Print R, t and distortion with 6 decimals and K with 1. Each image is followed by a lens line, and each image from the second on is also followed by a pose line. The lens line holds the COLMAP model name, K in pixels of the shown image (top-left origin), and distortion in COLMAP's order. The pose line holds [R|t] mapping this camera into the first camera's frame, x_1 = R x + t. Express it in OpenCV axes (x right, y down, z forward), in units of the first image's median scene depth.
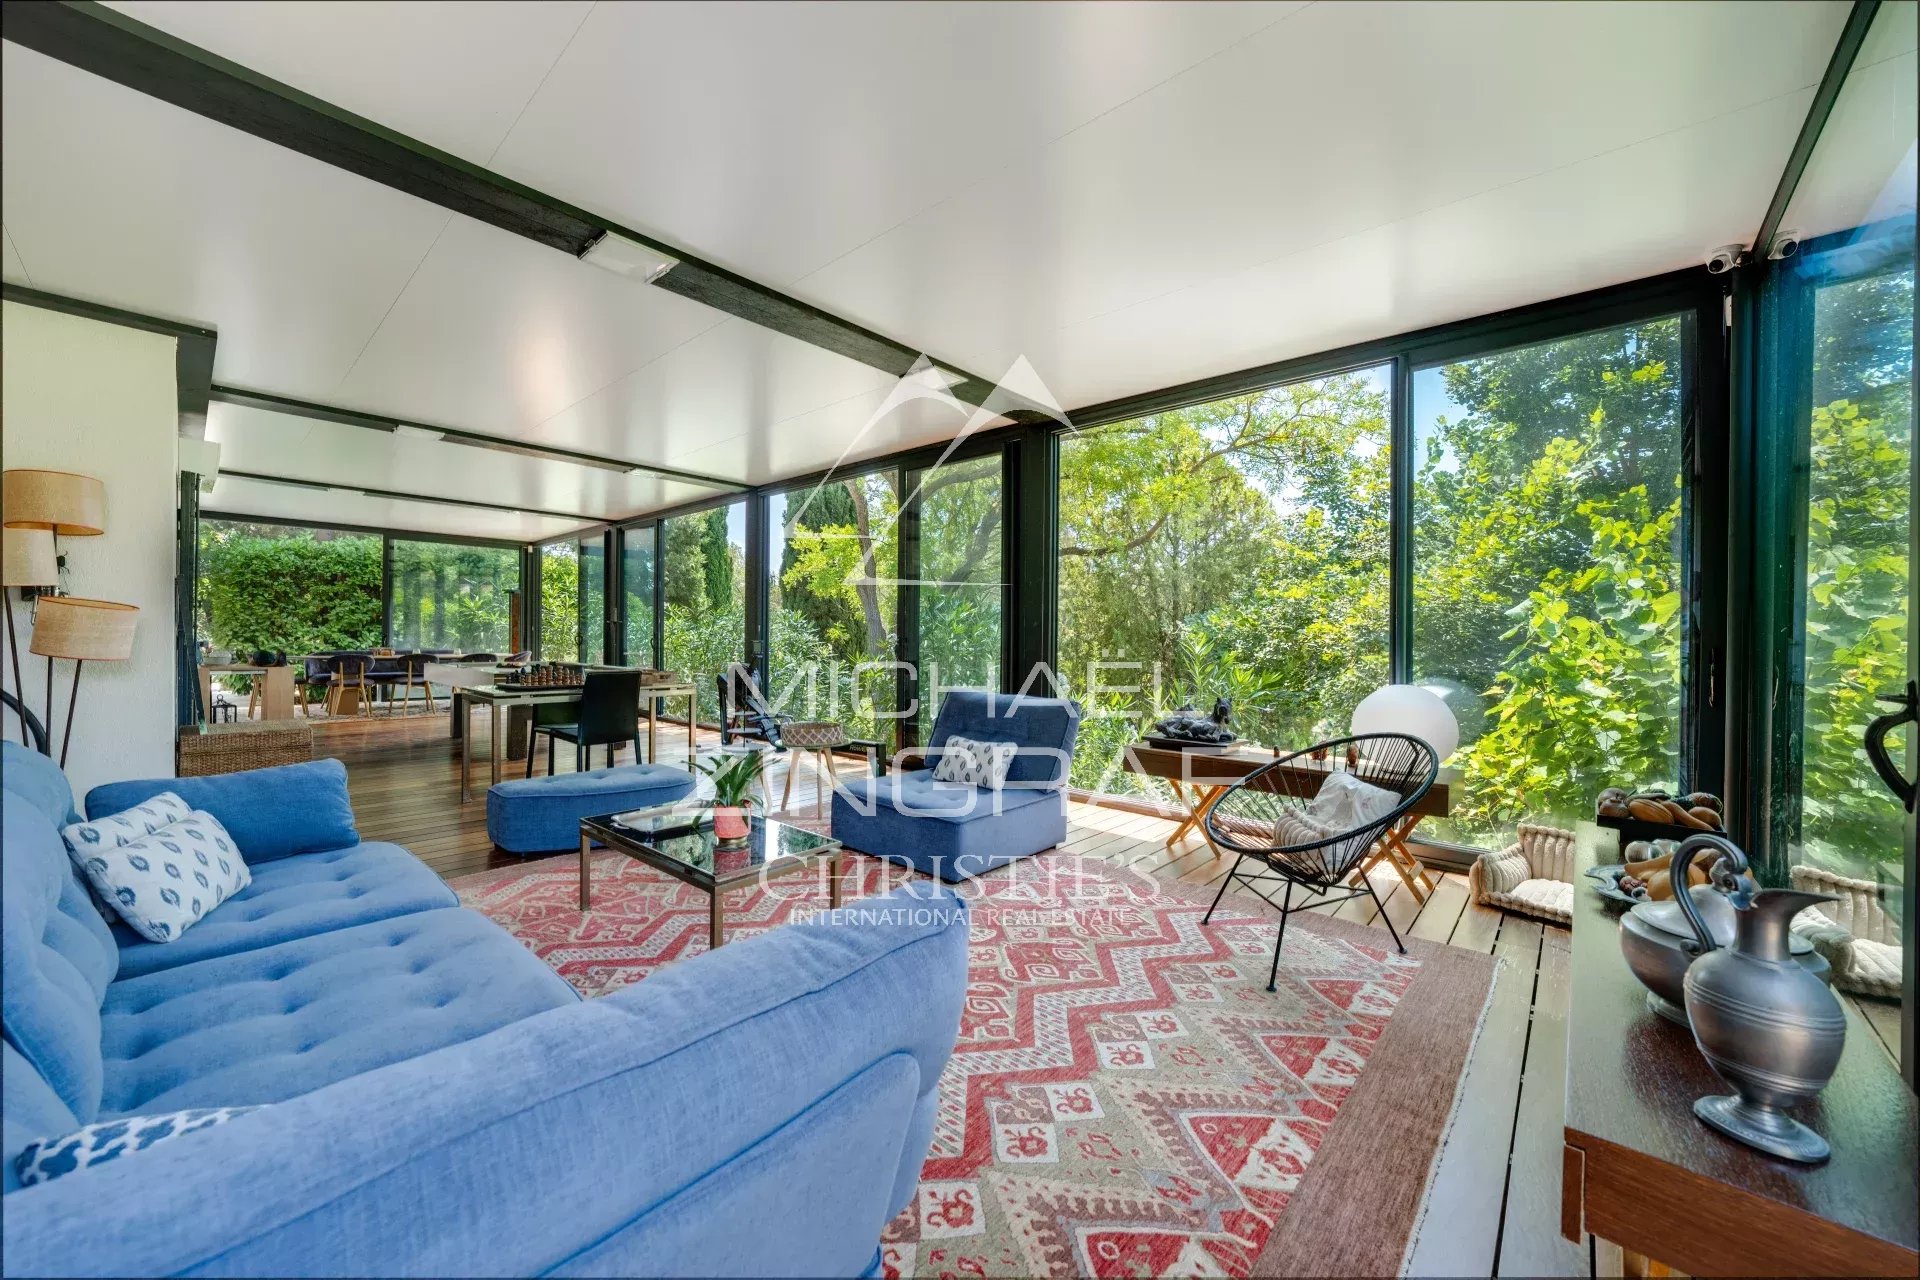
lens RADIAL K [[663.9, 0, 962.9], [0, 663.9, 637.1], [0, 0, 1]] dist [-0.046130, 0.009273]
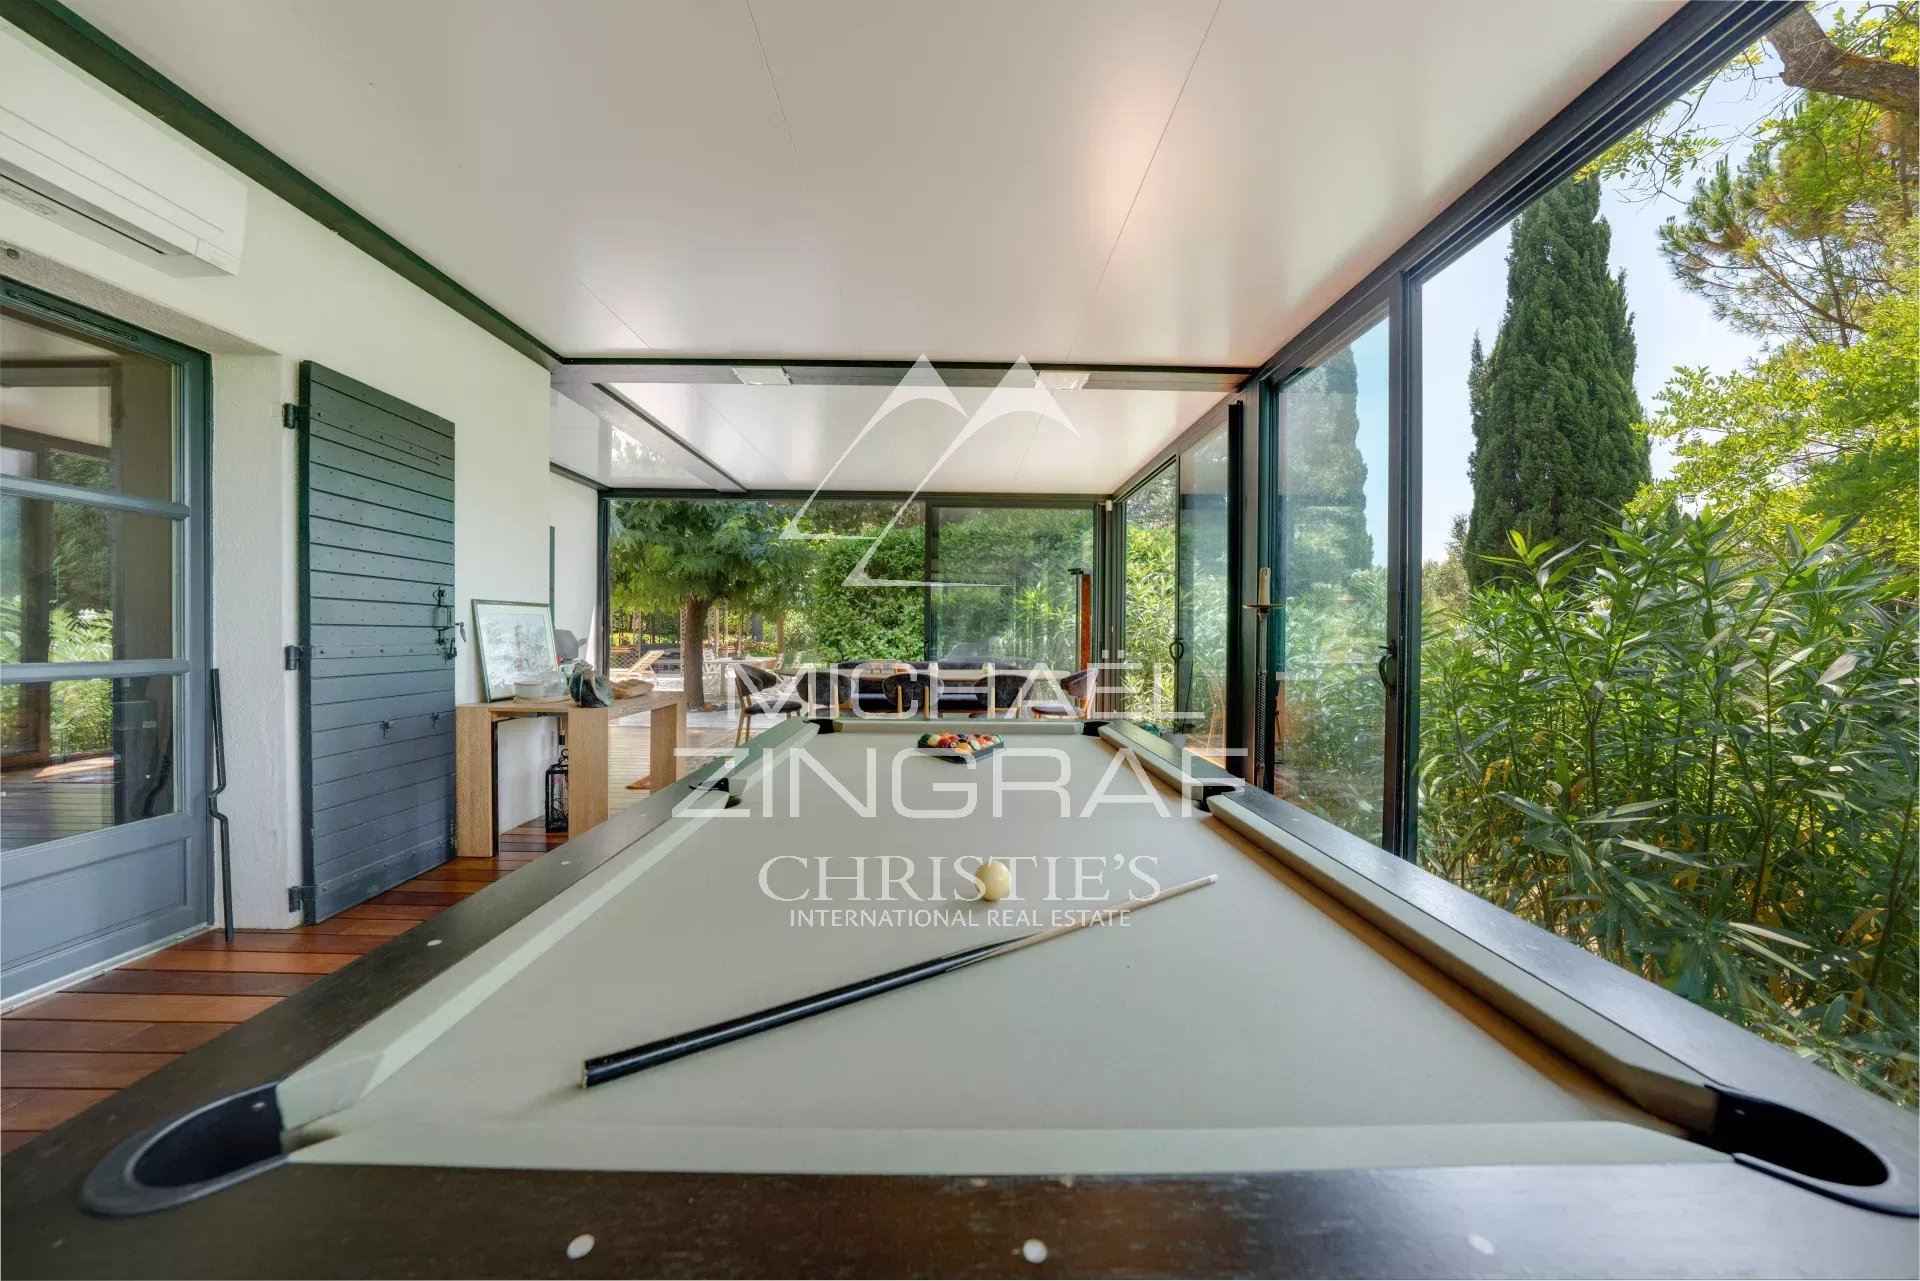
lens RADIAL K [[663.9, 0, 962.9], [0, 663.9, 637.6], [0, 0, 1]] dist [-0.046130, 0.009273]
pose [[0.663056, 0.000667, -0.748570, -0.301282], [-0.003068, 0.999994, -0.001827, -0.003570], [0.748564, 0.003508, 0.663054, 0.514370]]
